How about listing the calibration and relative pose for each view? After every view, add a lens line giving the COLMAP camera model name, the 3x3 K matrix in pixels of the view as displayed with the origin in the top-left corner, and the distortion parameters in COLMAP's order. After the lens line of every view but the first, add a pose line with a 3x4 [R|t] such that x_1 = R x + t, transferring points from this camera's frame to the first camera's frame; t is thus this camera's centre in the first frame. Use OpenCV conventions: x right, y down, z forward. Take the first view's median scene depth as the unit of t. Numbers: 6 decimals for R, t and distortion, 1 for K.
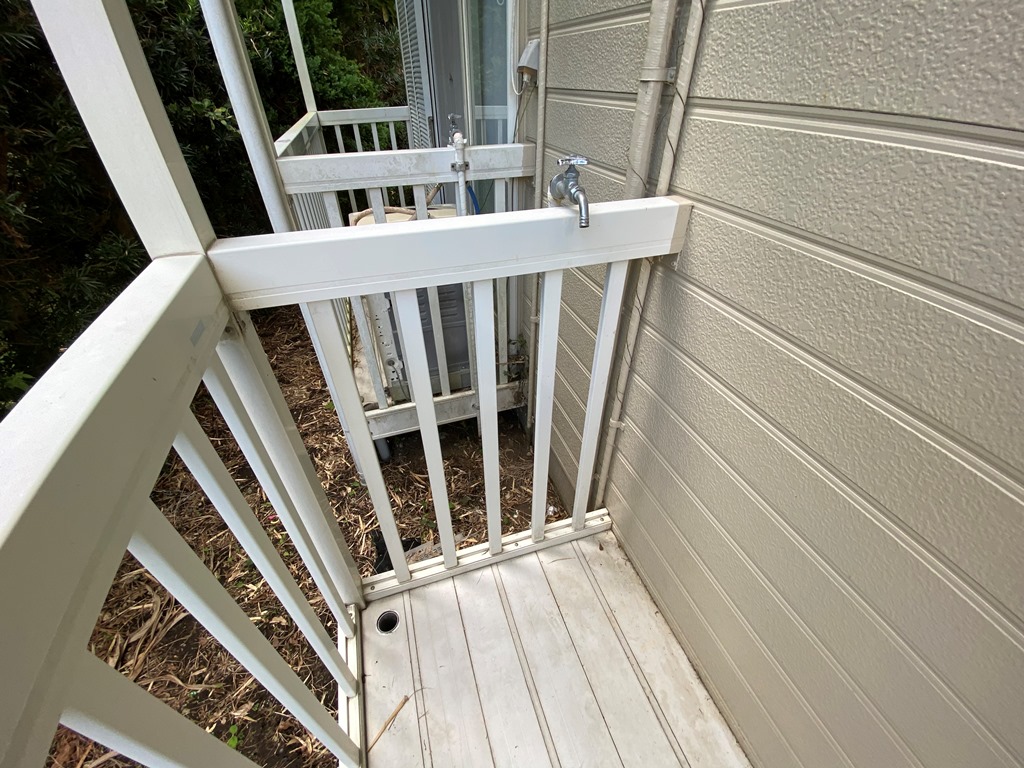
lens RADIAL K [[421.3, 0, 512.0], [0, 421.3, 384.0], [0, 0, 1]] dist [0.000181, -0.009329]
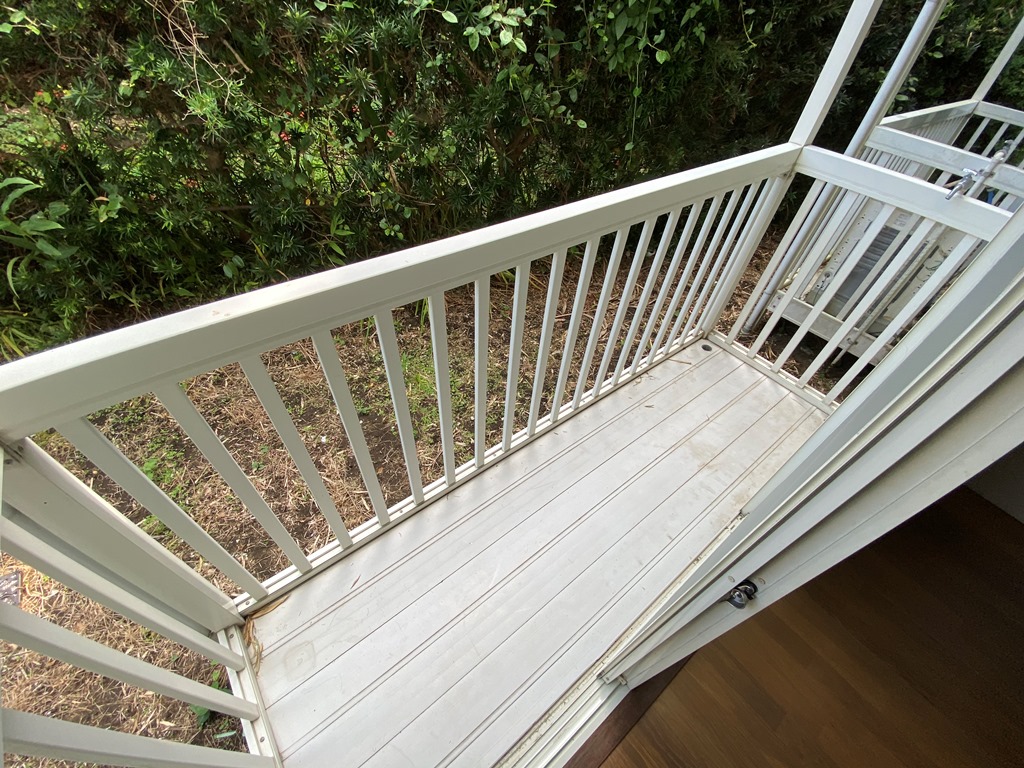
lens RADIAL K [[421.3, 0, 512.0], [0, 421.3, 384.0], [0, 0, 1]] dist [0.000181, -0.009329]
pose [[0.344000, 0.697168, -0.628984, 0.756499], [-0.622354, 0.670879, 0.403232, 0.429366], [0.703093, 0.252739, 0.664668, -0.942910]]
